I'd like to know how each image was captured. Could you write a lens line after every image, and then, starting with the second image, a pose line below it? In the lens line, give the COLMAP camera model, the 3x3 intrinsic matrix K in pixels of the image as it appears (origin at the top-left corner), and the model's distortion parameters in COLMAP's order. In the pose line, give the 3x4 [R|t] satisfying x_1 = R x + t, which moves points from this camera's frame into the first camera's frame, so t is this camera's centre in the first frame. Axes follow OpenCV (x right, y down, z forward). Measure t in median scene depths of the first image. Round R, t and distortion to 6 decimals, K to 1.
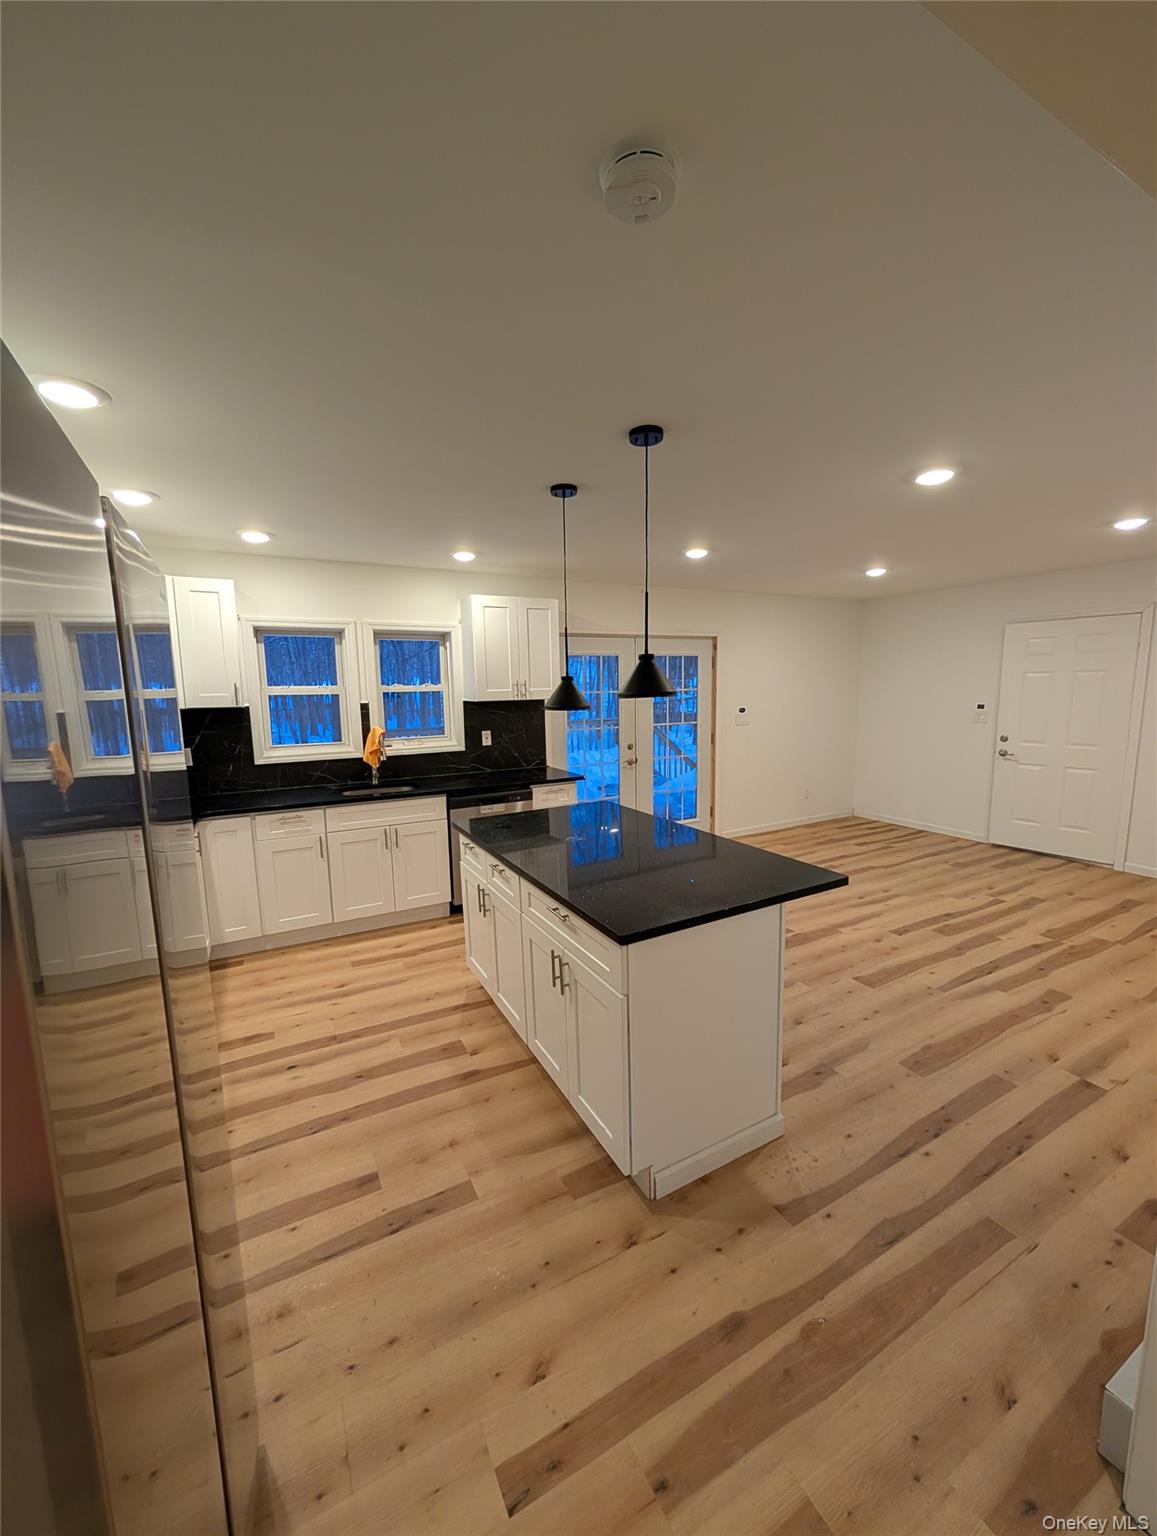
lens RADIAL K [[595.9, 0, 578.9], [0, 595.9, 767.5], [0, 0, 1]] dist [-0.005604, 0.000742]
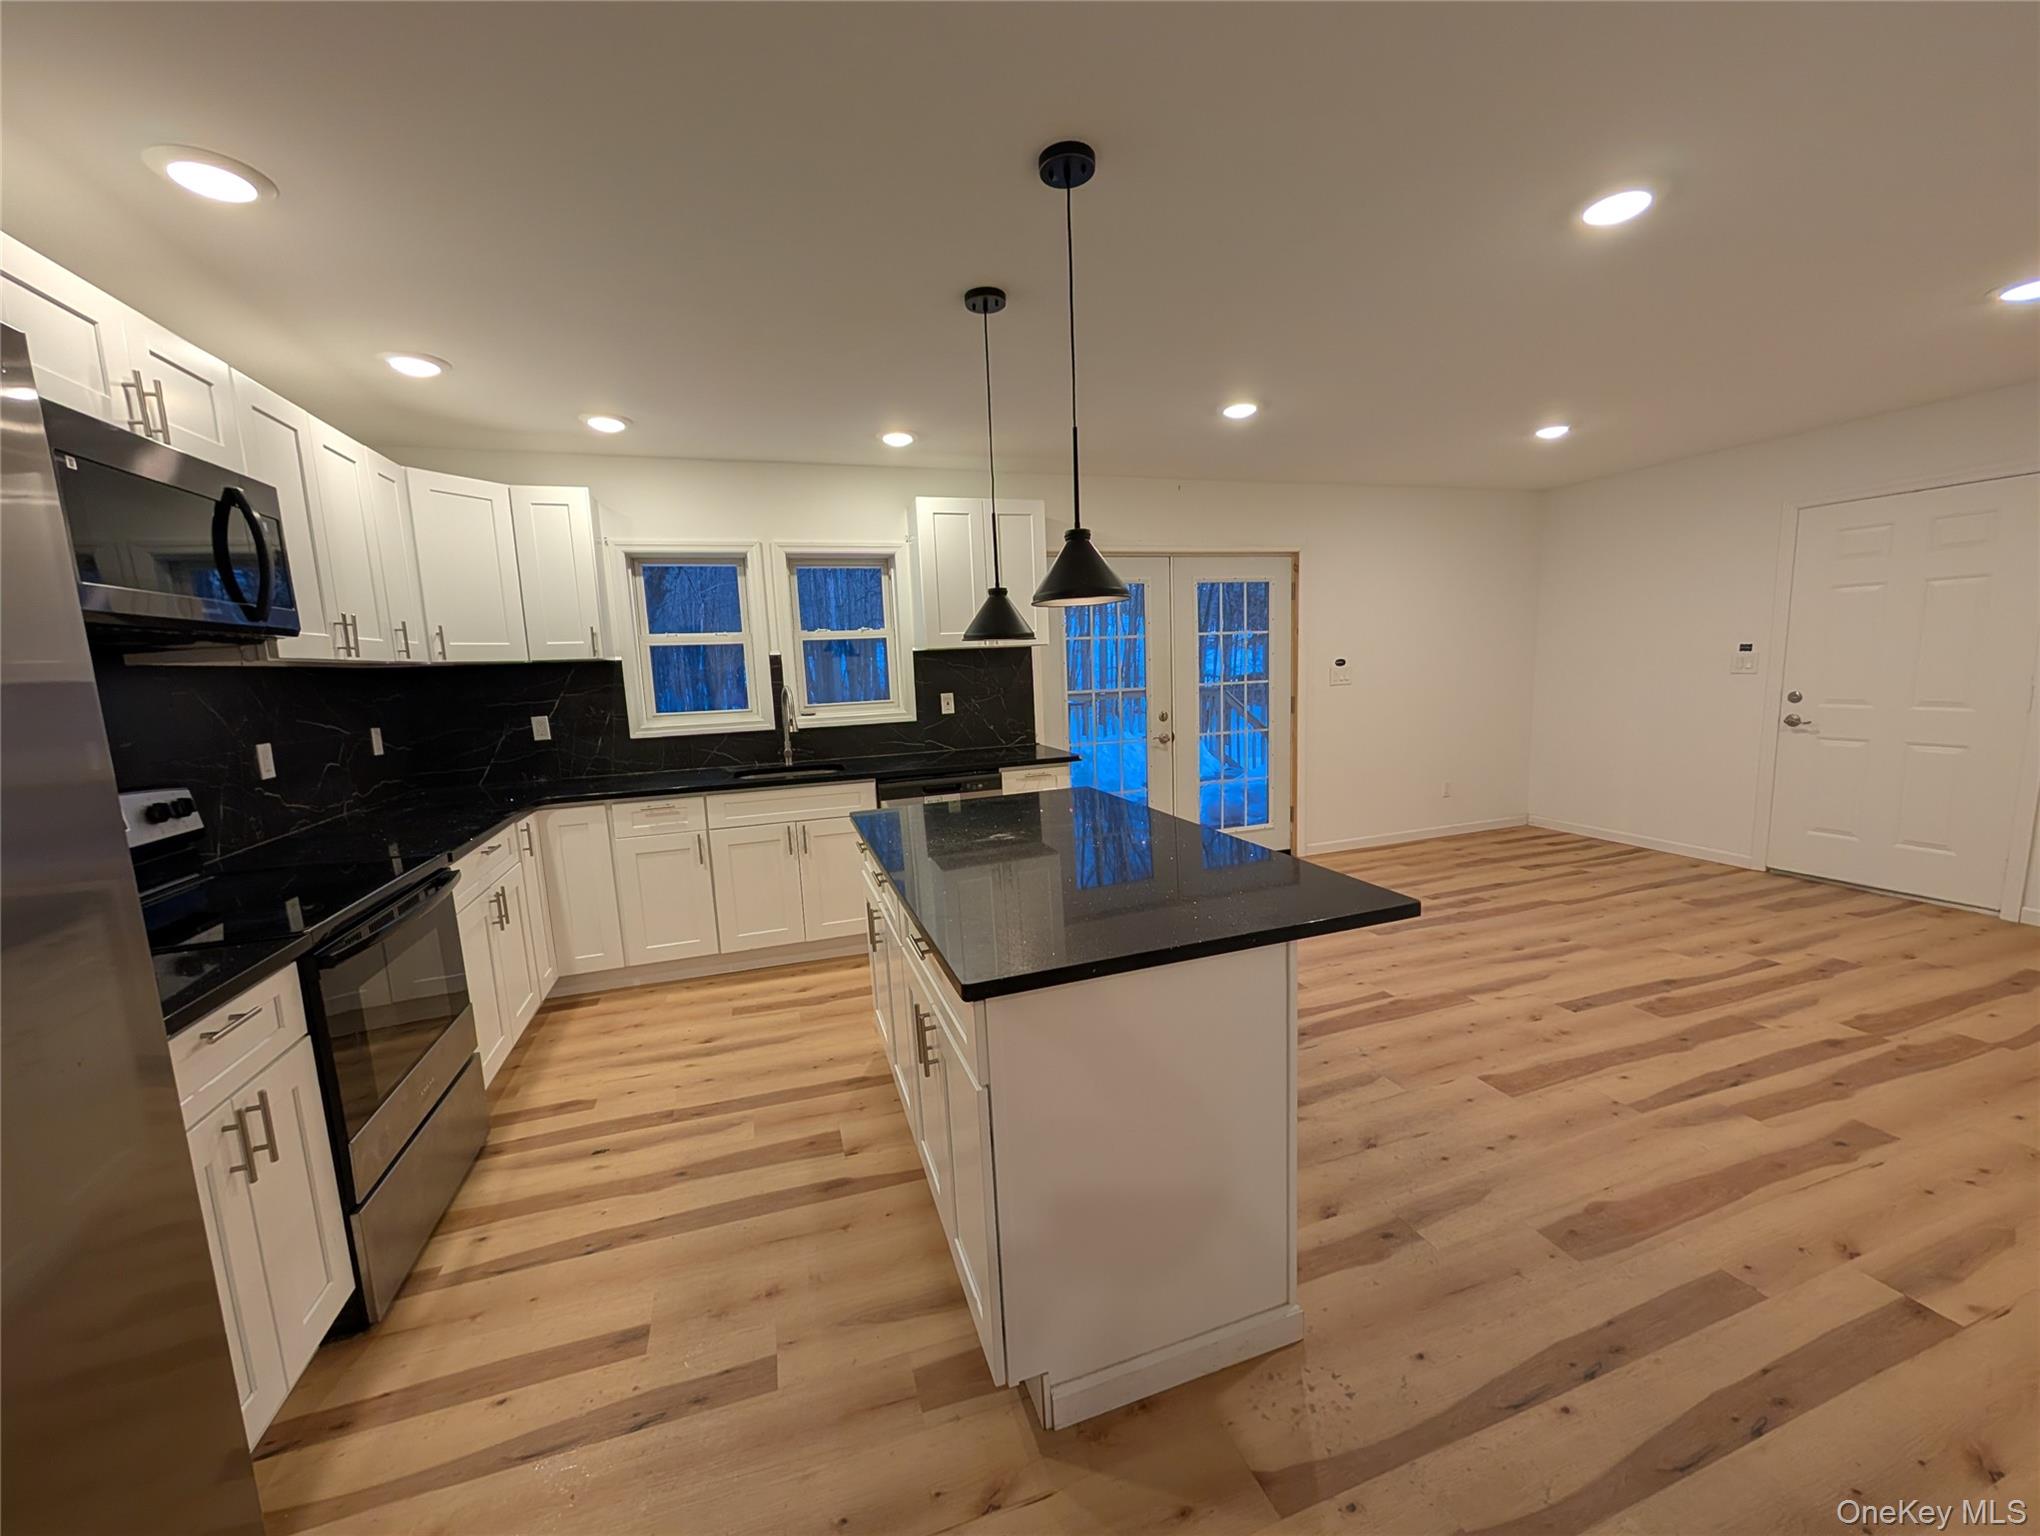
lens RADIAL K [[791.4, 0, 1023.1], [0, 791.4, 769.8], [0, 0, 1]] dist [-0.005604, 0.000742]
pose [[0.985965, 0.001729, -0.166941, 0.129130], [-0.000824, 0.999985, 0.005493, 0.034148], [0.166948, -0.005278, 0.985952, 0.123266]]
